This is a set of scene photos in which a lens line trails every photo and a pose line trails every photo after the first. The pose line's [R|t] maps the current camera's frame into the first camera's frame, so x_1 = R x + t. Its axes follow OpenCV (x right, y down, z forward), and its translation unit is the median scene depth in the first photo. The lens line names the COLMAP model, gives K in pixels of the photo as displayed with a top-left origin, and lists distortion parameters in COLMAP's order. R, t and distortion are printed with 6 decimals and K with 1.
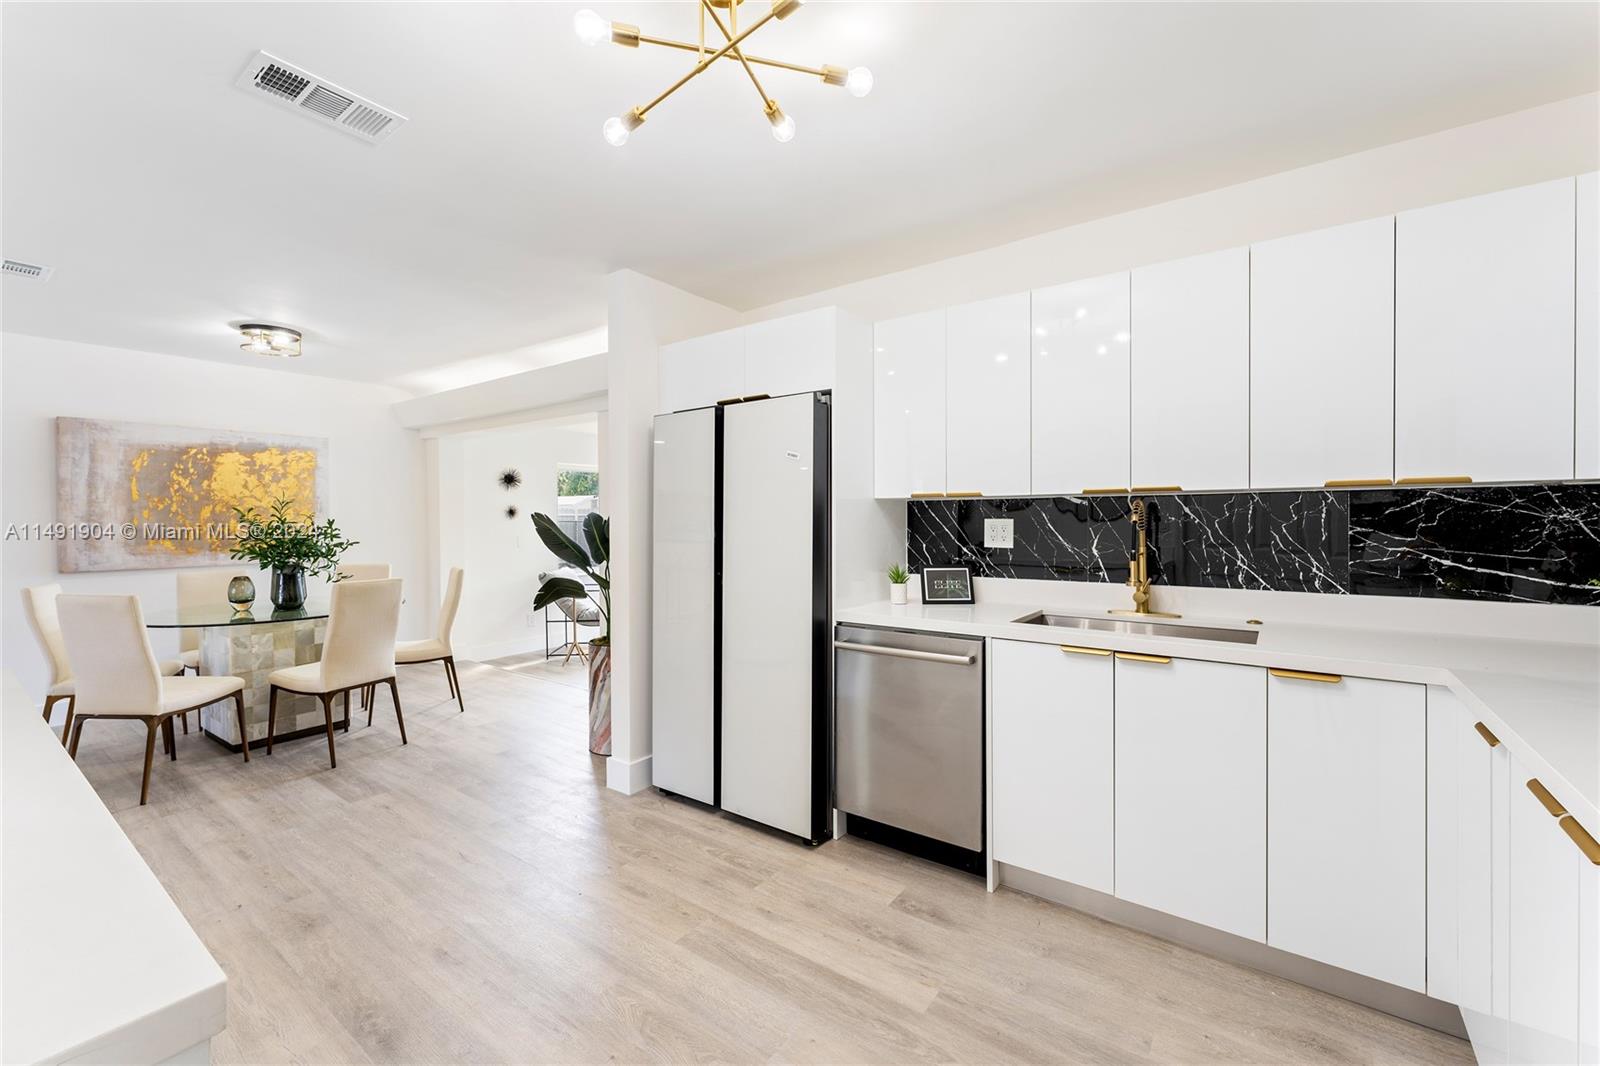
lens RADIAL K [[668.3, 0, 767.2], [0, 668.3, 532.8], [0, 0, 1]] dist [-0.001726, -0.000105]
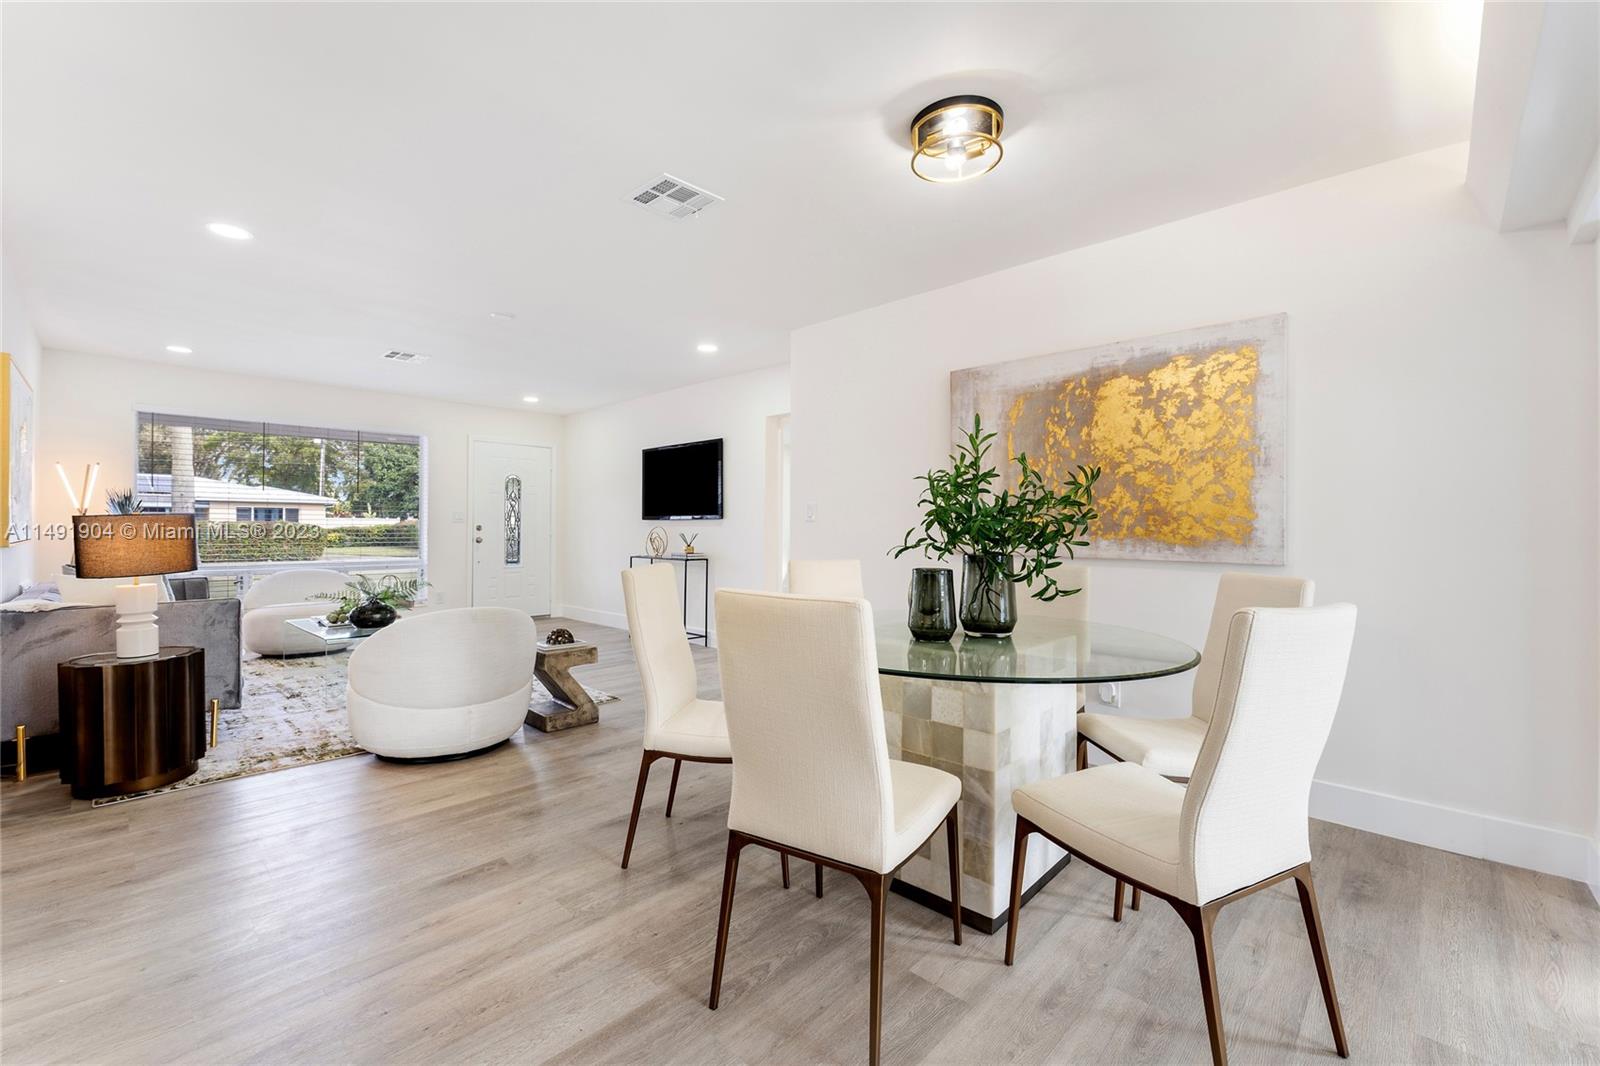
lens RADIAL K [[668.3, 0, 800.1], [0, 668.3, 535.4], [0, 0, 1]] dist [-0.001726, -0.000105]
pose [[-0.097482, 0.027877, -0.994847, -0.148941], [-0.021066, 0.999326, 0.030066, 0.014061], [0.995014, 0.023888, -0.096829, 0.759558]]
